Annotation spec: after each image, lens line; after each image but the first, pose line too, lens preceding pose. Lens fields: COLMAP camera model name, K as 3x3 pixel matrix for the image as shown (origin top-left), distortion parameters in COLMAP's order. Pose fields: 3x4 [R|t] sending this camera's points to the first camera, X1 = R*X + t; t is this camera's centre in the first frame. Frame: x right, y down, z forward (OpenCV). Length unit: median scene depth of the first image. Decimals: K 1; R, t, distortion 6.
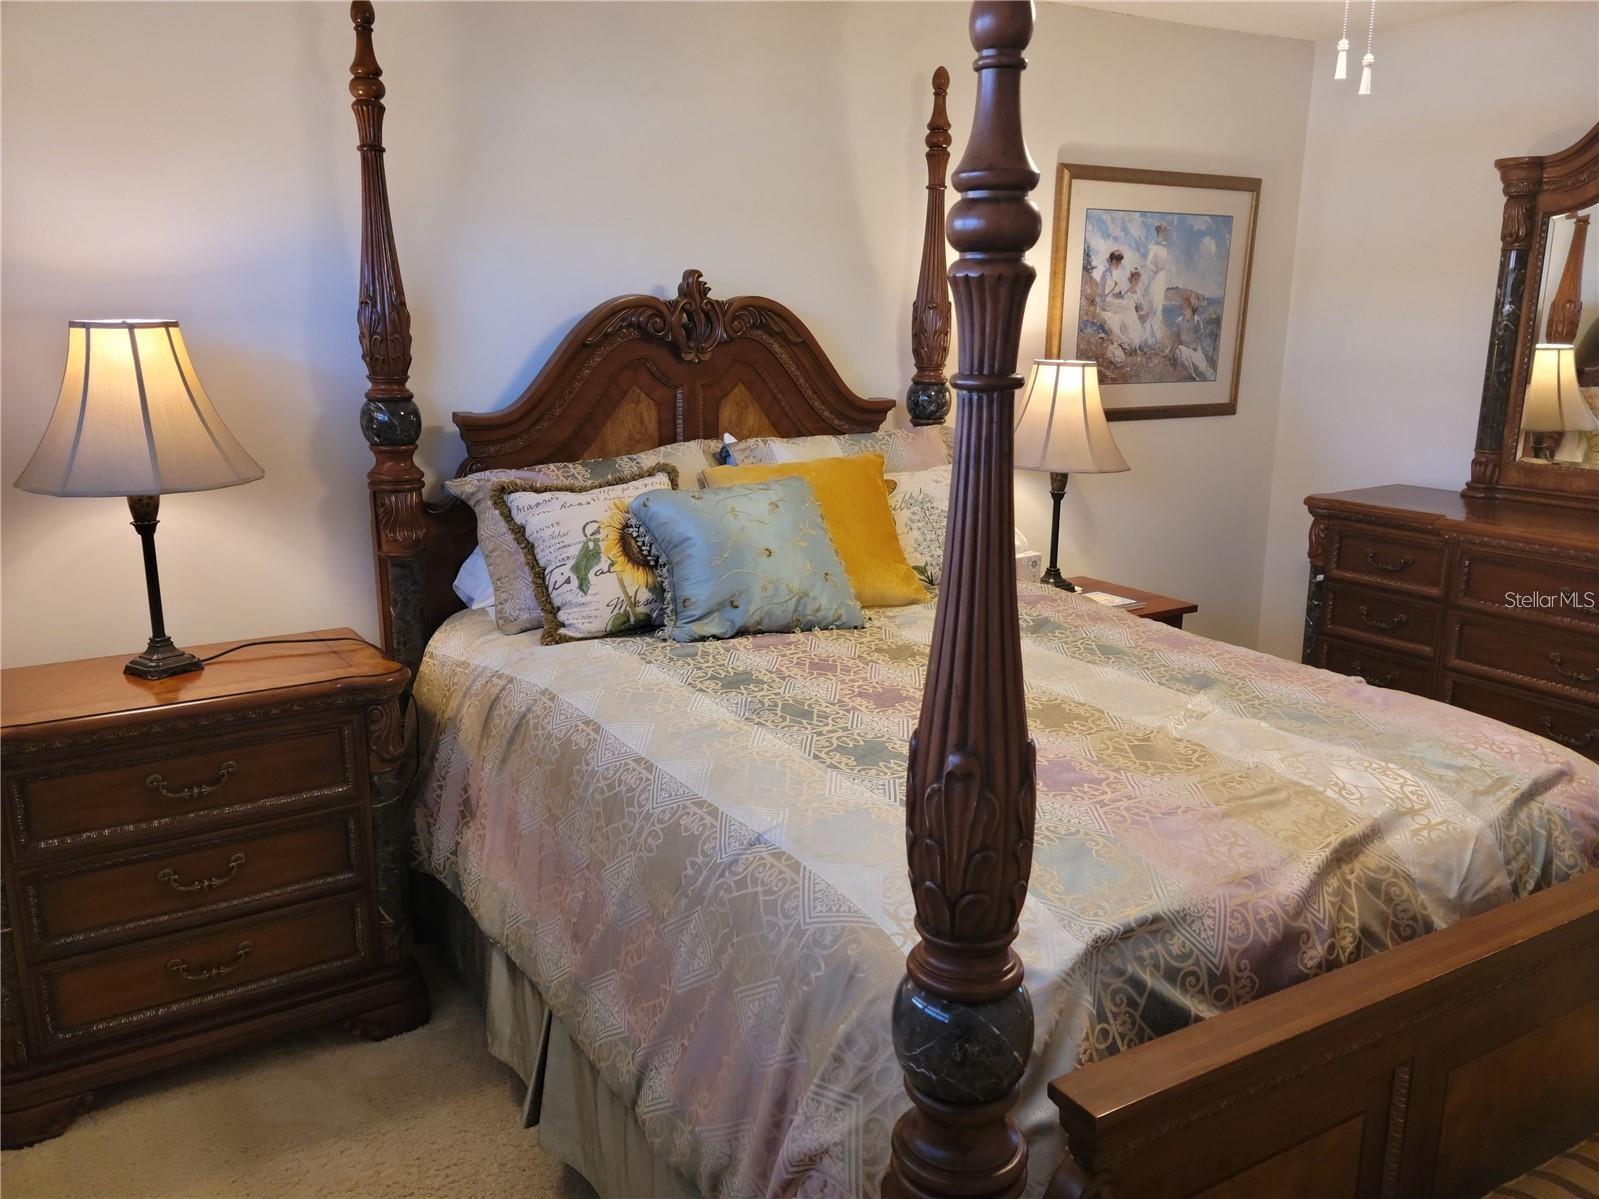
lens RADIAL K [[1265.0, 0, 809.5], [0, 1265.0, 601.5], [0, 0, 1]] dist [0.093746, -0.102967]
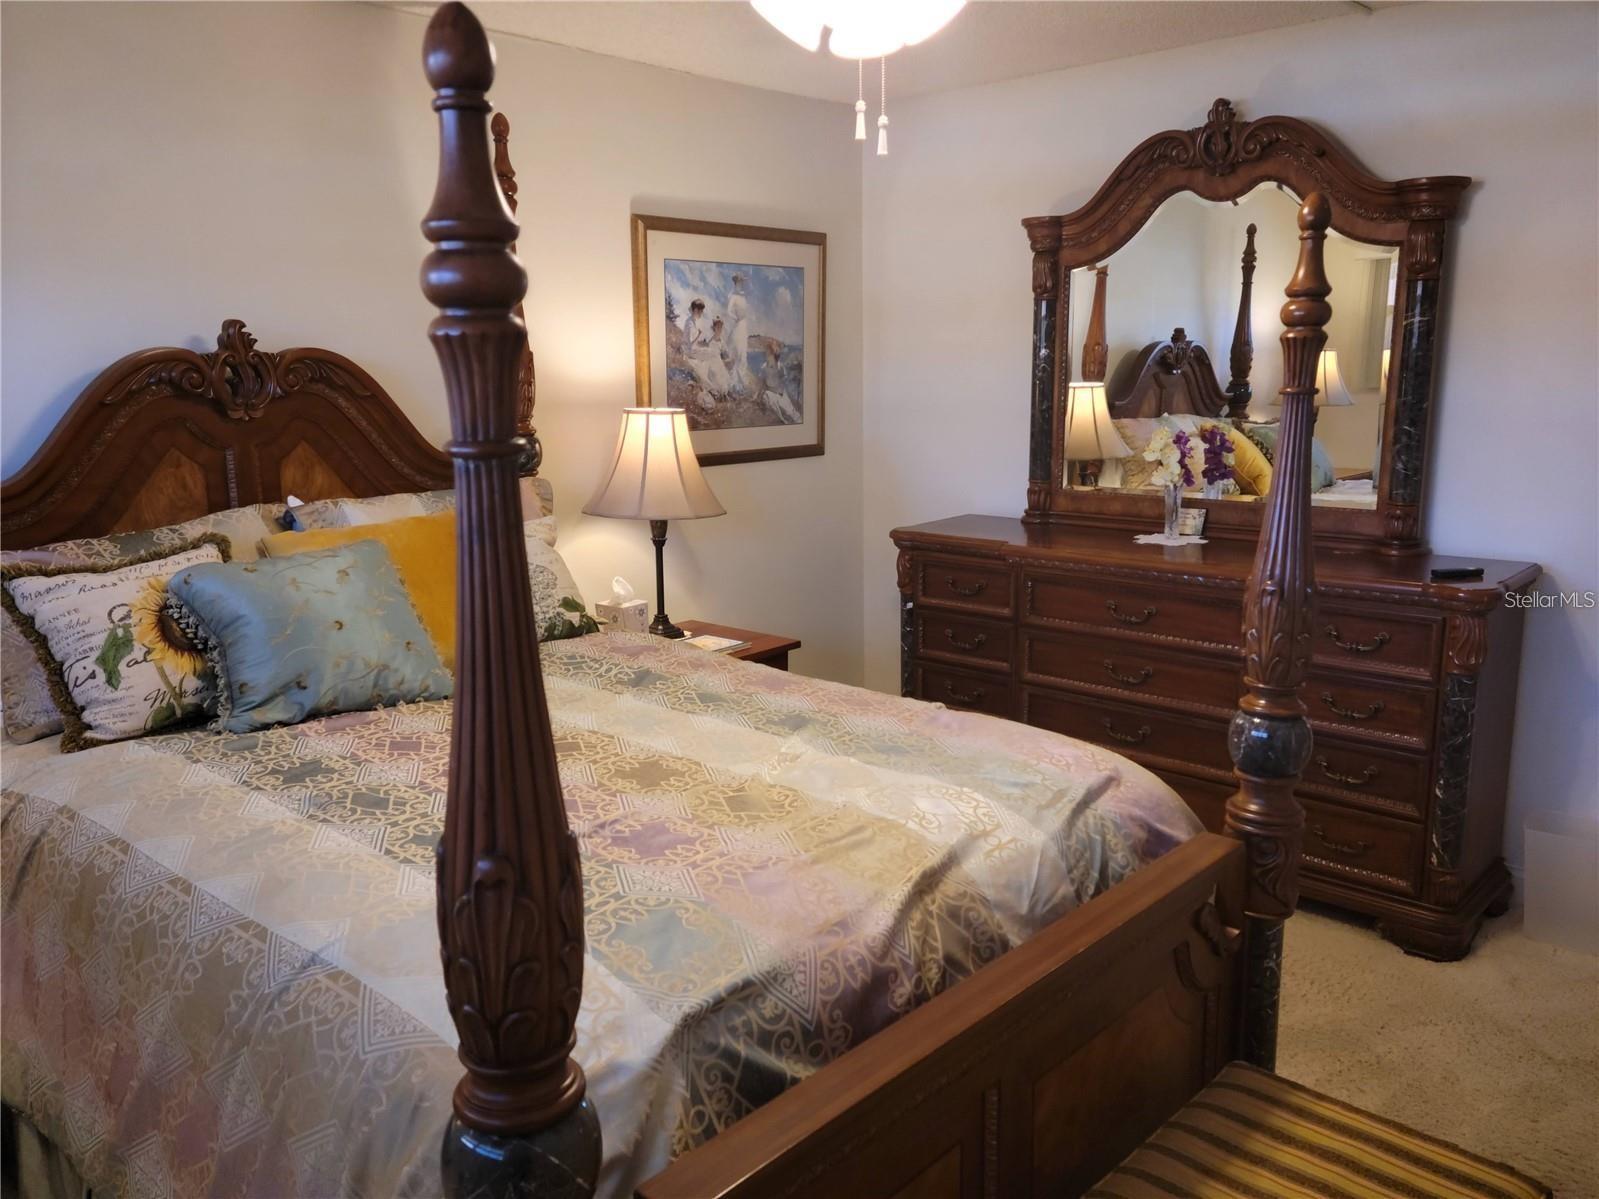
lens RADIAL K [[1265.0, 0, 788.1], [0, 1265.0, 593.0], [0, 0, 1]] dist [0.093746, -0.102967]
pose [[0.961374, -0.067802, 0.266765, 0.034234], [0.078497, 0.996474, -0.029622, -0.008793], [-0.263816, 0.049419, 0.963306, 0.024044]]
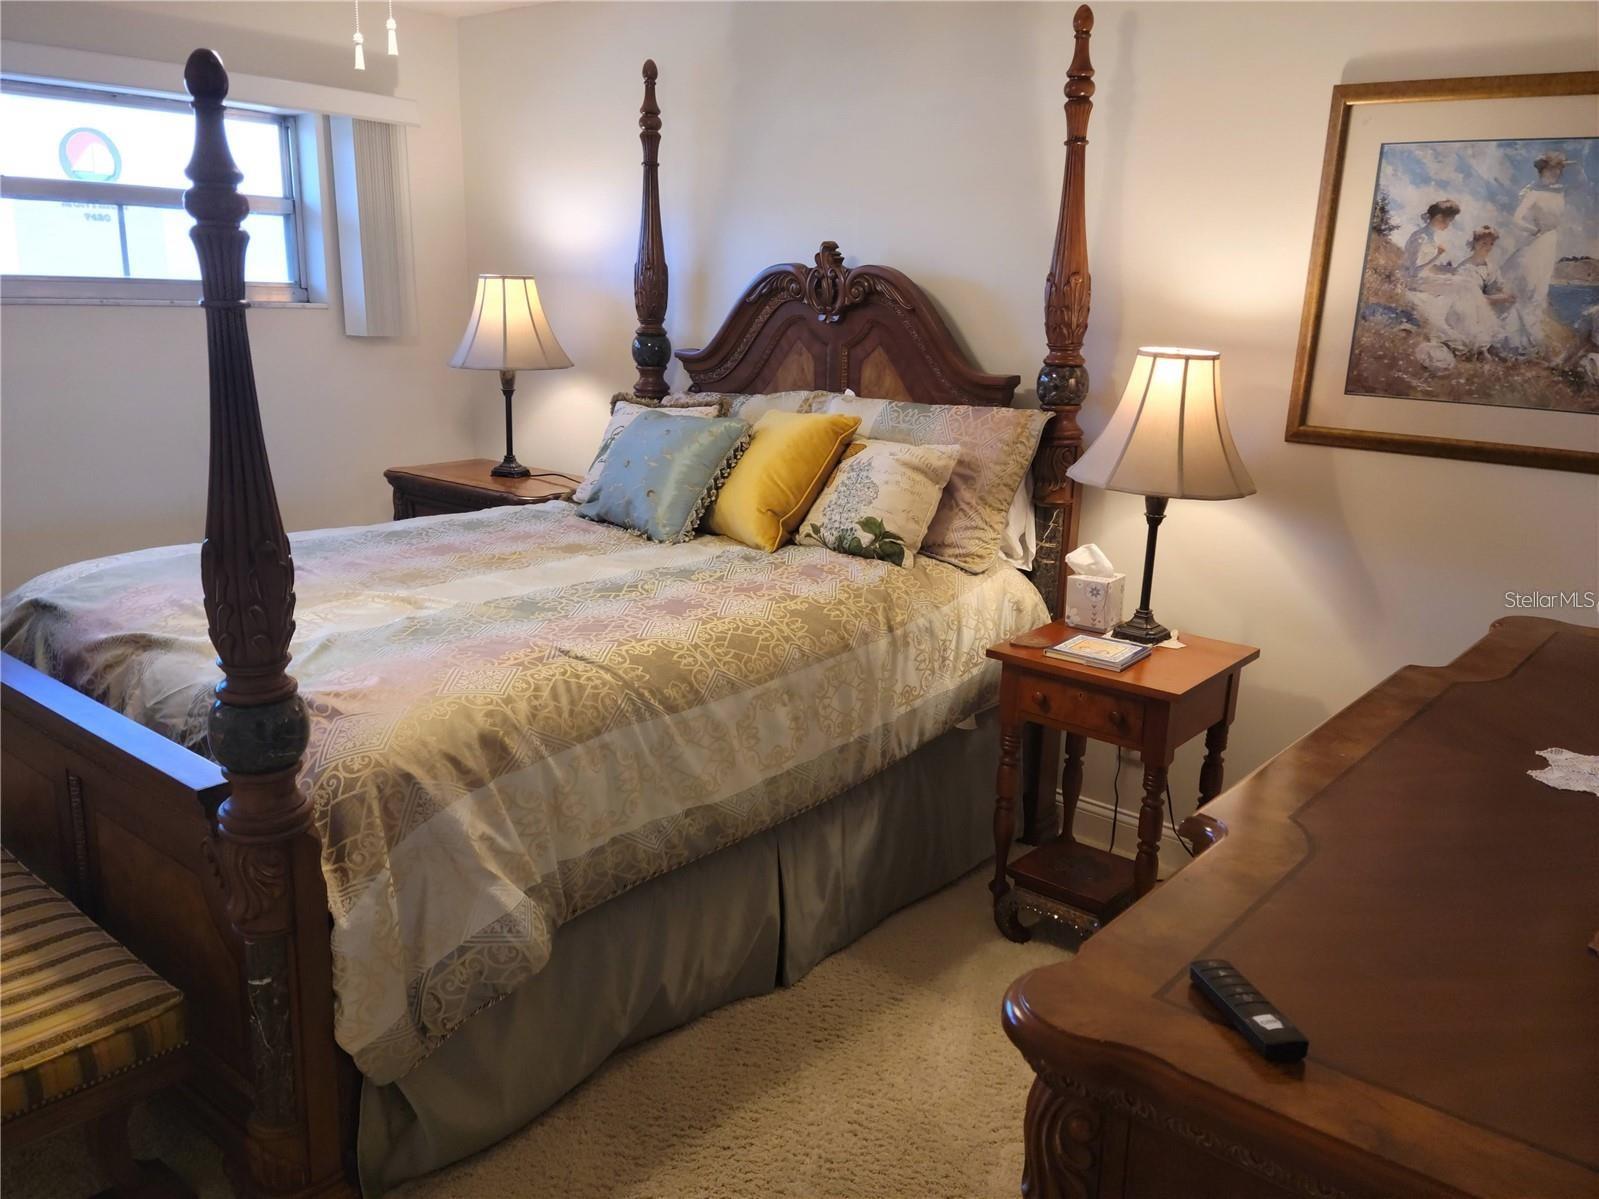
lens RADIAL K [[1265.0, 0, 784.2], [0, 1265.0, 601.4], [0, 0, 1]] dist [0.093746, -0.102967]
pose [[0.315033, 0.242476, -0.917583, 1.171811], [-0.237406, 0.956210, 0.171175, -0.156761], [0.918908, 0.163914, 0.358803, 0.689319]]
